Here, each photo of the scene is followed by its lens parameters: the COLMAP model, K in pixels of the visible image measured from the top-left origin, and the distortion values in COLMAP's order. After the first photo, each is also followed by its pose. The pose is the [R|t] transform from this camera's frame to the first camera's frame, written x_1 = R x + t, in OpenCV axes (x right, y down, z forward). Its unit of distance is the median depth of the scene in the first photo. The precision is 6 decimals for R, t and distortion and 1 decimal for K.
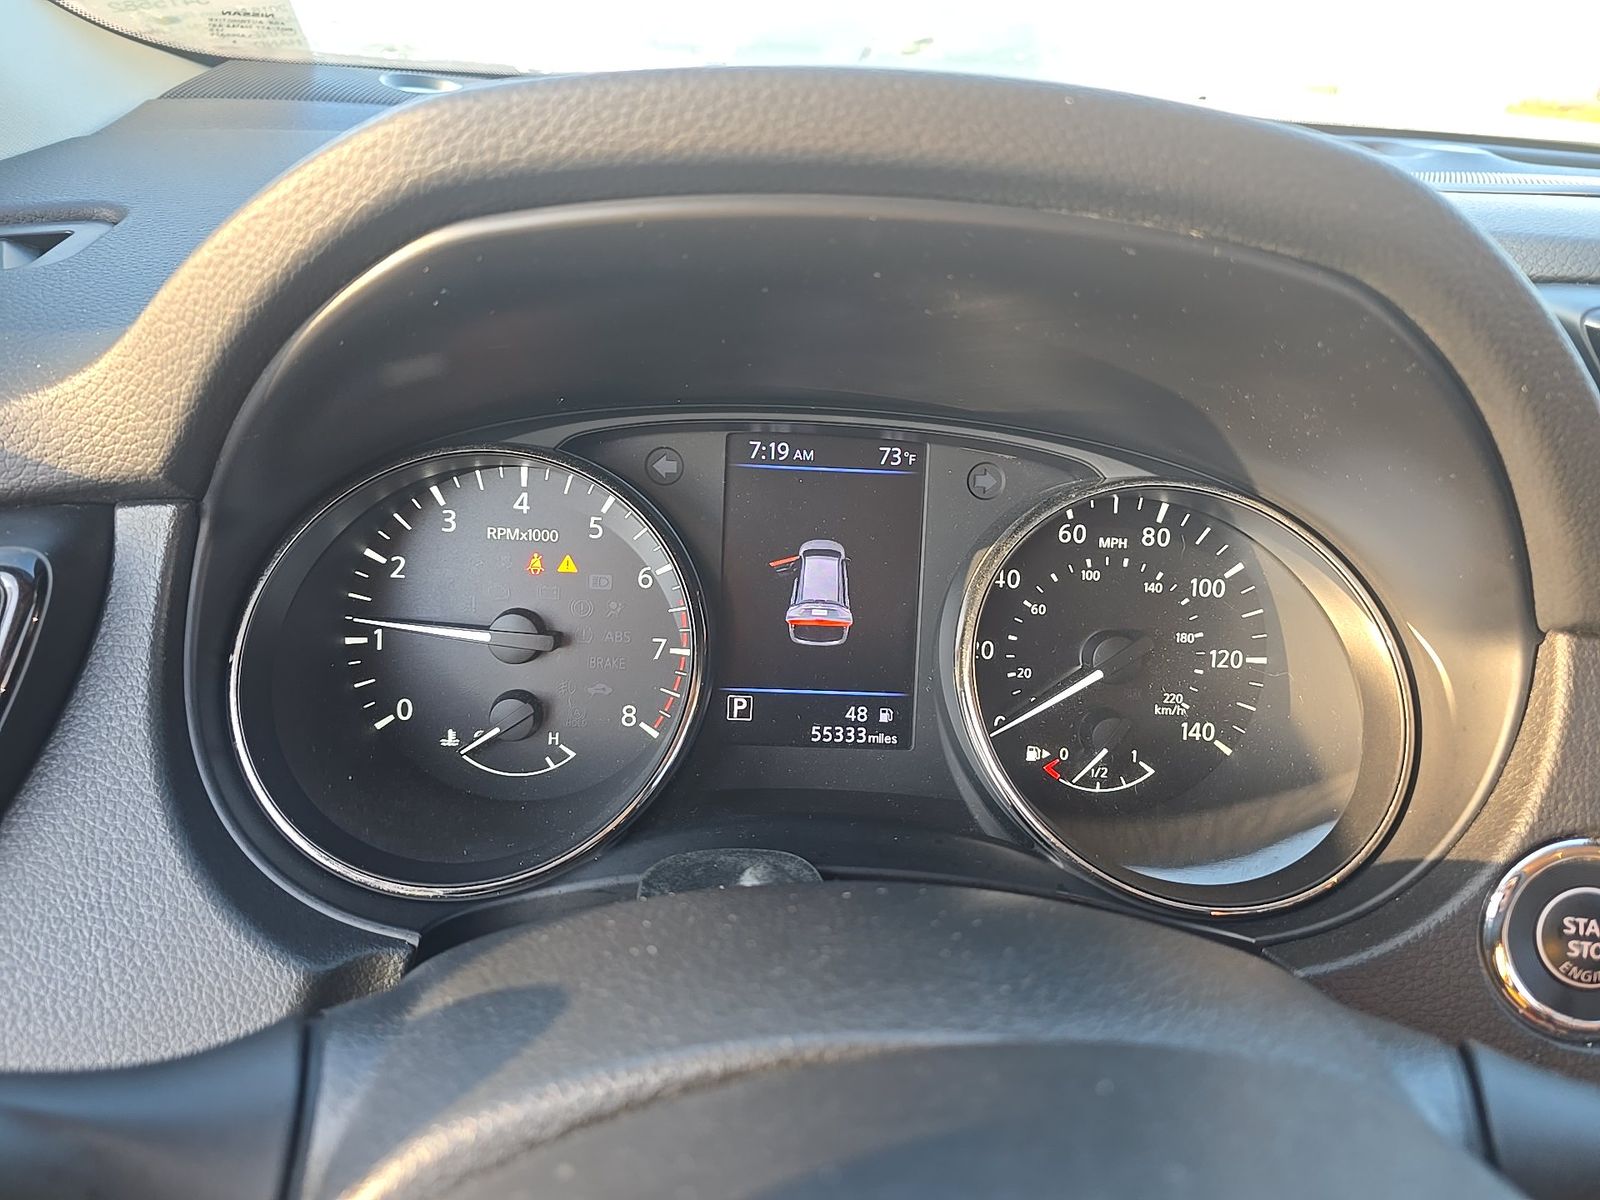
lens RADIAL K [[1085.3, 0, 792.4], [0, 1085.3, 599.1], [0, 0, 1]] dist [0.047041, -0.059118]
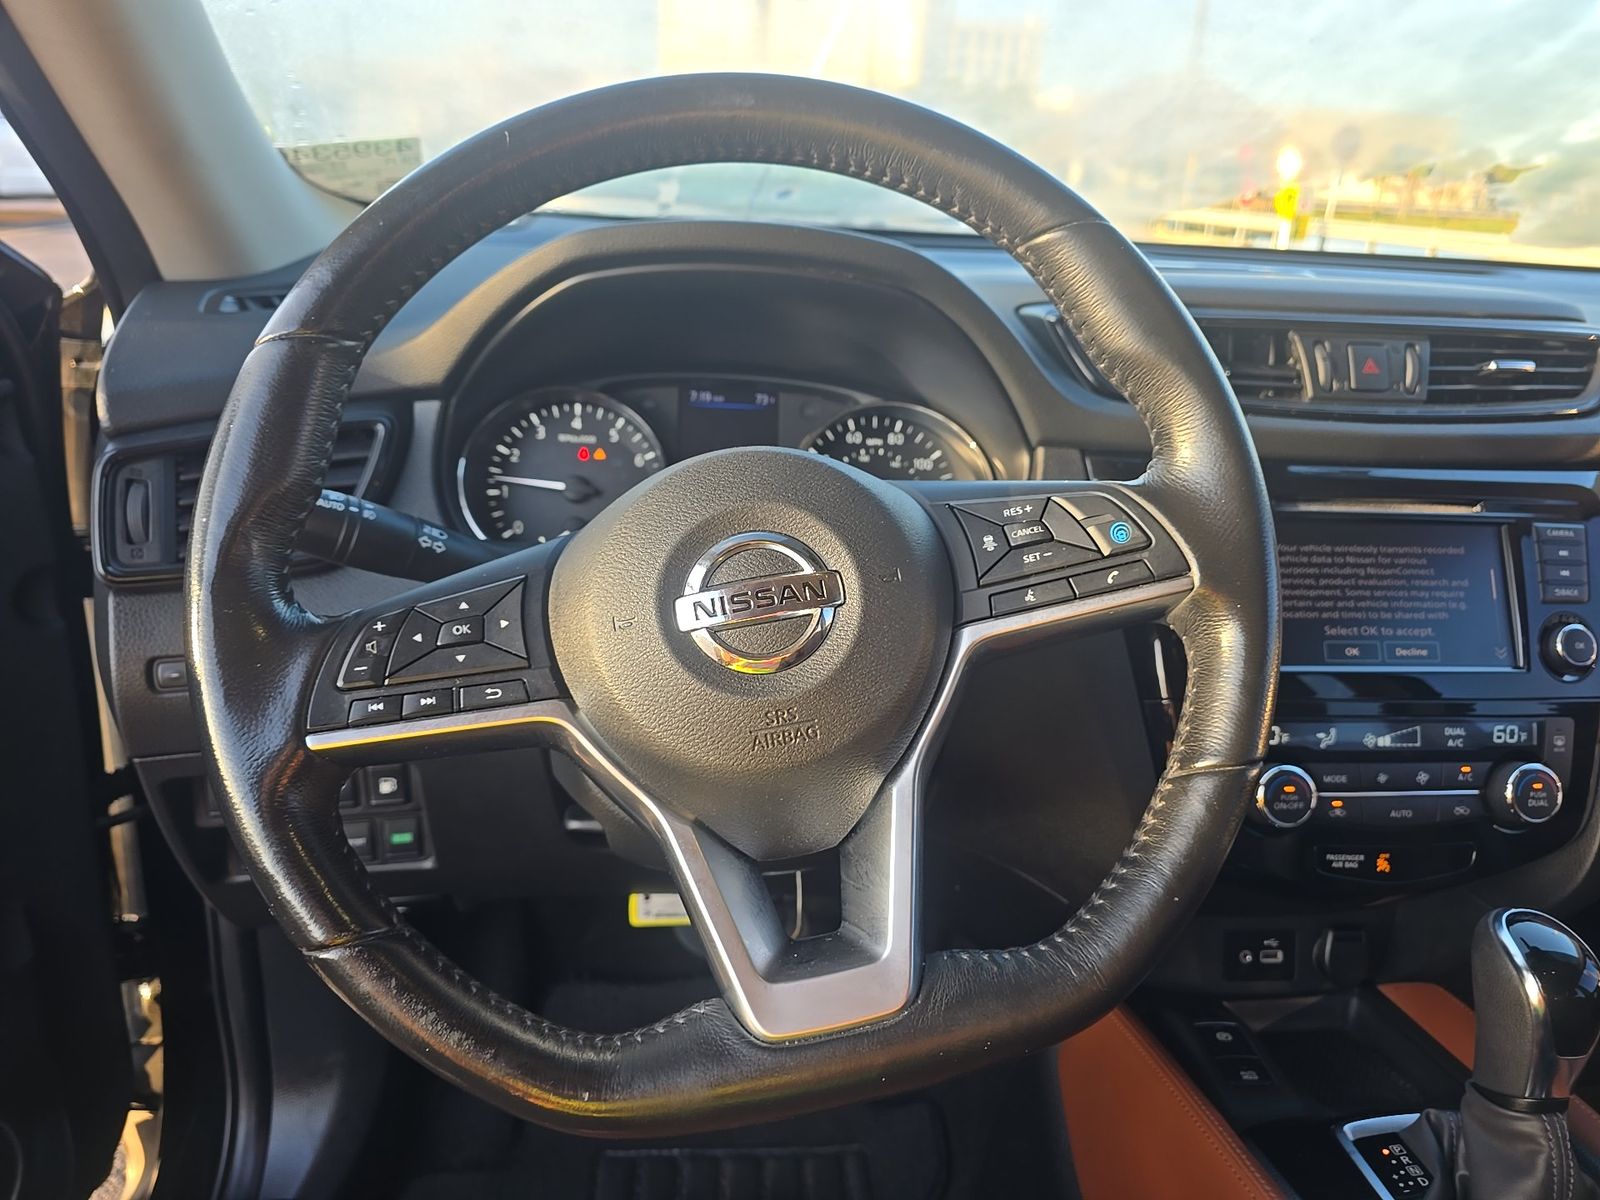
lens RADIAL K [[1085.3, 0, 794.4], [0, 1085.3, 599.1], [0, 0, 1]] dist [0.047041, -0.059118]
pose [[0.998166, -0.022789, 0.056080, 0.030168], [0.028091, 0.995019, -0.095648, 0.432314], [-0.053621, 0.097048, 0.993834, -0.969049]]
